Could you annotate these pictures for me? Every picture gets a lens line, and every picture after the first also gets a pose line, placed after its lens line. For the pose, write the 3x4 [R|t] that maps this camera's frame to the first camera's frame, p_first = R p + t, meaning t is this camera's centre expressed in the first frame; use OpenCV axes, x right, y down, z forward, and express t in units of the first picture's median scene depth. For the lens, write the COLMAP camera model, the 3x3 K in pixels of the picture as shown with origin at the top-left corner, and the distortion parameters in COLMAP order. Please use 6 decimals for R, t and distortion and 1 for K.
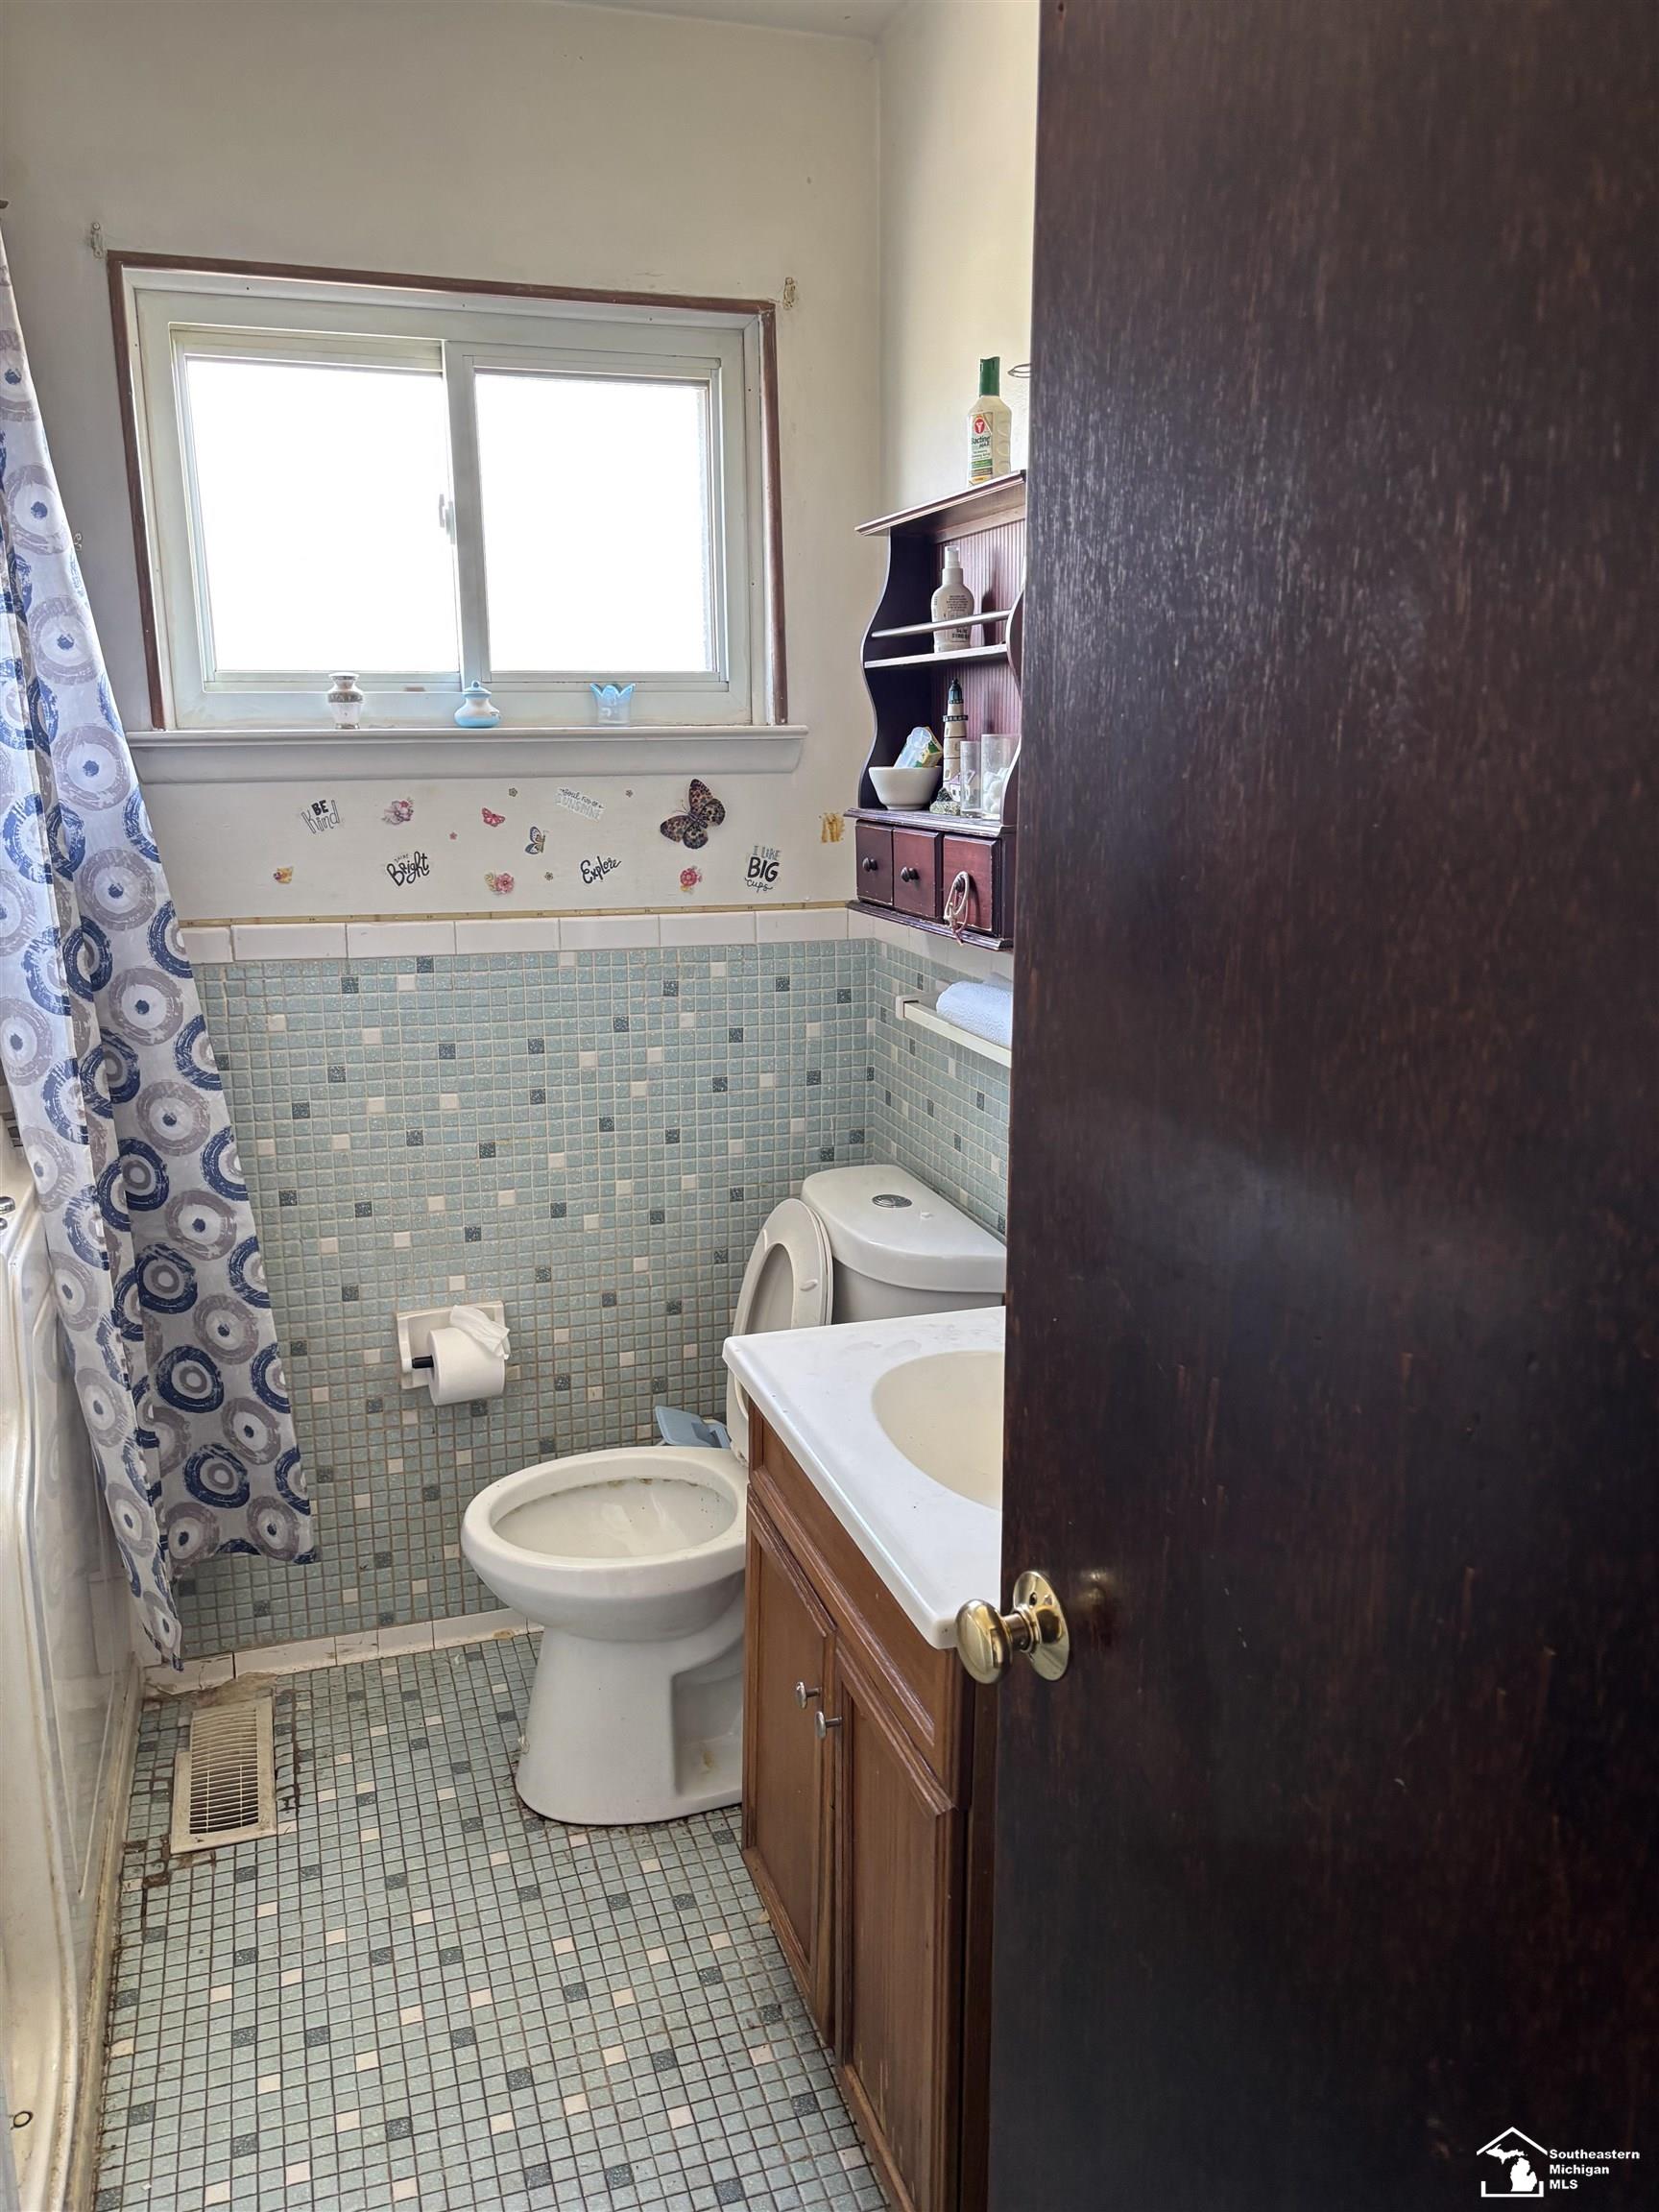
lens RADIAL K [[1629.7, 0, 832.8], [0, 1629.7, 1091.7], [0, 0, 1]] dist [0.002226, -0.053962]
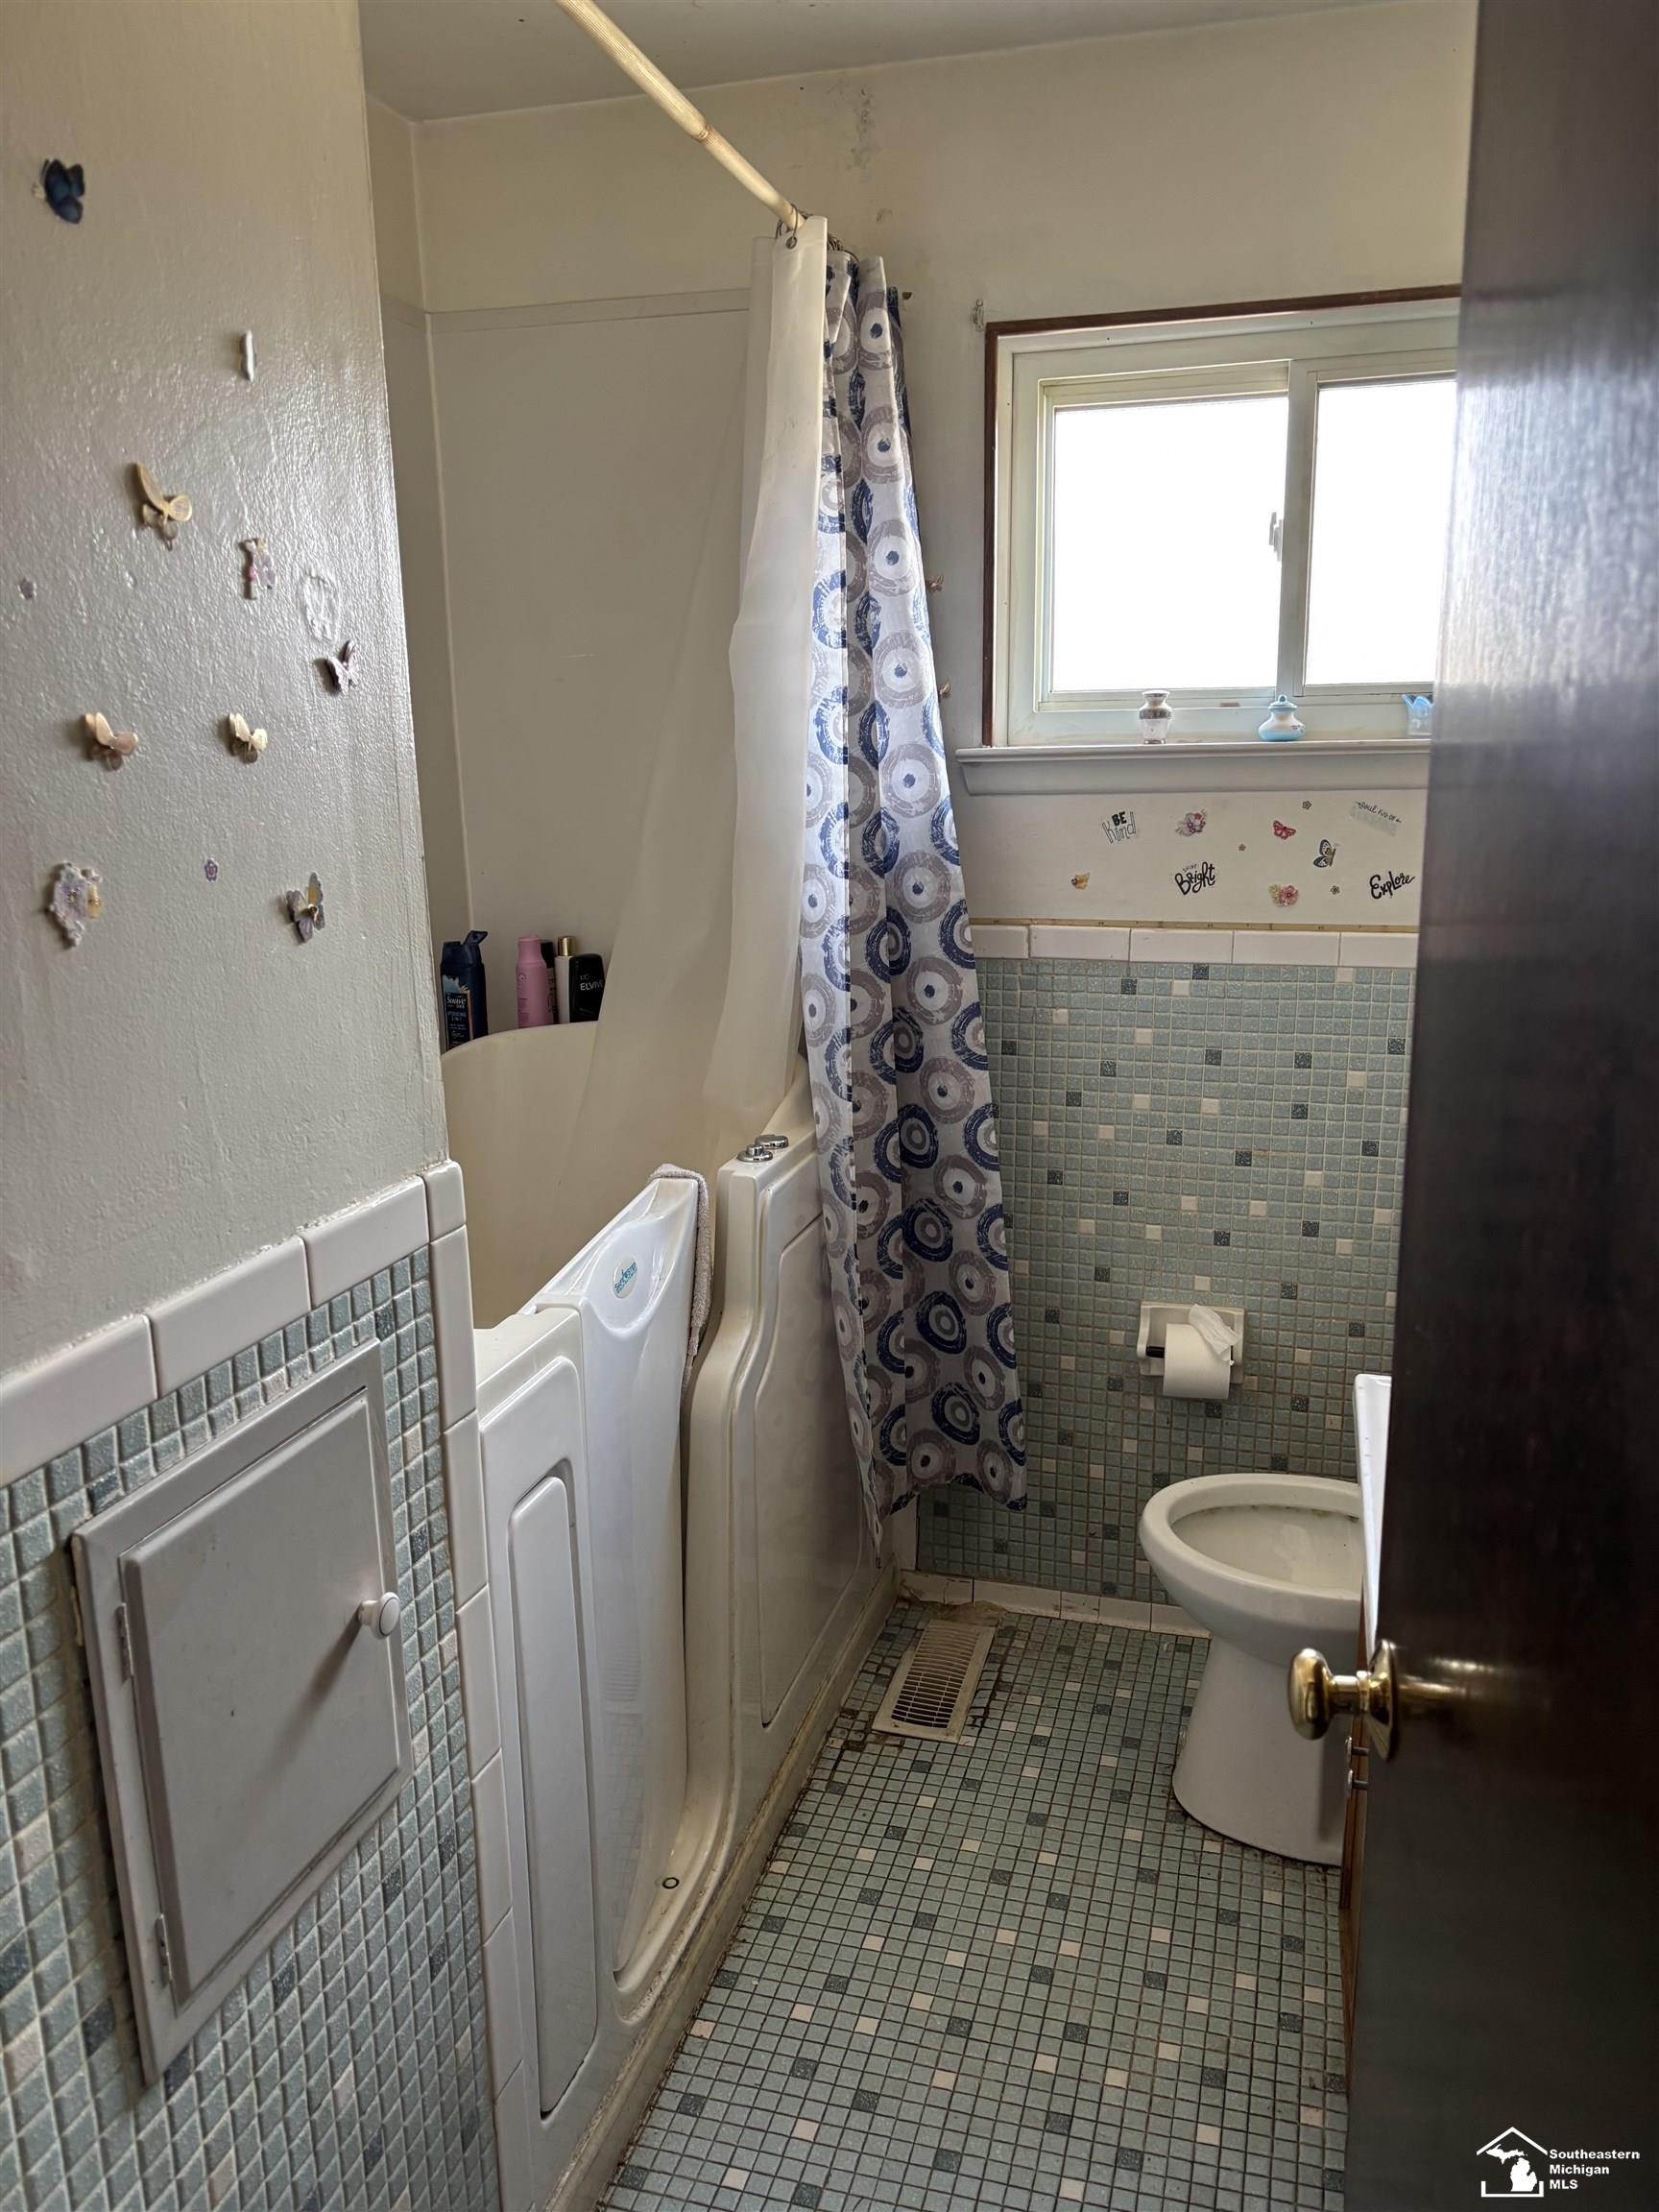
lens RADIAL K [[1660.4, 0, 829.5], [0, 1660.4, 1106.0], [0, 0, 1]] dist [0.009332, -0.056938]
pose [[0.800764, 0.109440, -0.588898, 0.205300], [-0.111899, 0.993191, 0.032416, -0.001213], [0.588435, 0.039939, 0.807557, 0.014970]]
